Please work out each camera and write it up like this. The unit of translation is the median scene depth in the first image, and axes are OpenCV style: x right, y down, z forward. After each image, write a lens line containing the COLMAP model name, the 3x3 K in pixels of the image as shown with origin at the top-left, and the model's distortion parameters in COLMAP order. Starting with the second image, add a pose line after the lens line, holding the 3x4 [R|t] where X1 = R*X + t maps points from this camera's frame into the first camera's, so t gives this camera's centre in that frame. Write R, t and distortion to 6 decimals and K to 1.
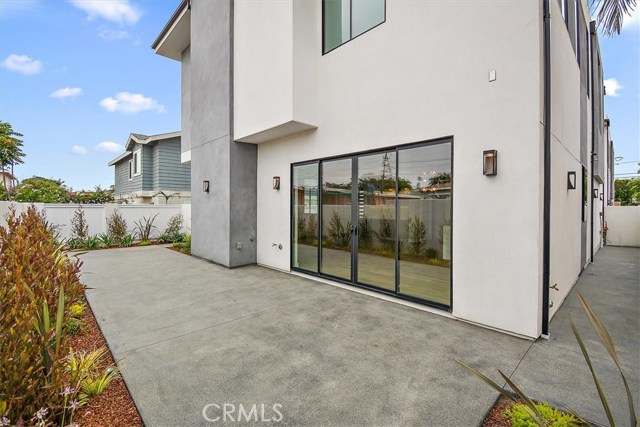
lens RADIAL K [[283.5, 0, 321.1], [0, 283.5, 205.4], [0, 0, 1]] dist [0.000936, -0.000232]
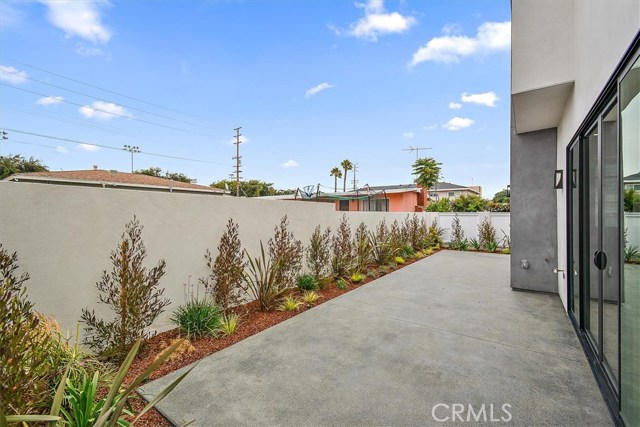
lens RADIAL K [[283.5, 0, 321.1], [0, 283.5, 205.4], [0, 0, 1]] dist [0.000936, -0.000232]
pose [[0.173568, -0.027408, -0.984440, 0.391041], [-0.006822, 0.999555, -0.029032, 0.006445], [0.984798, 0.011755, 0.173304, 0.297985]]
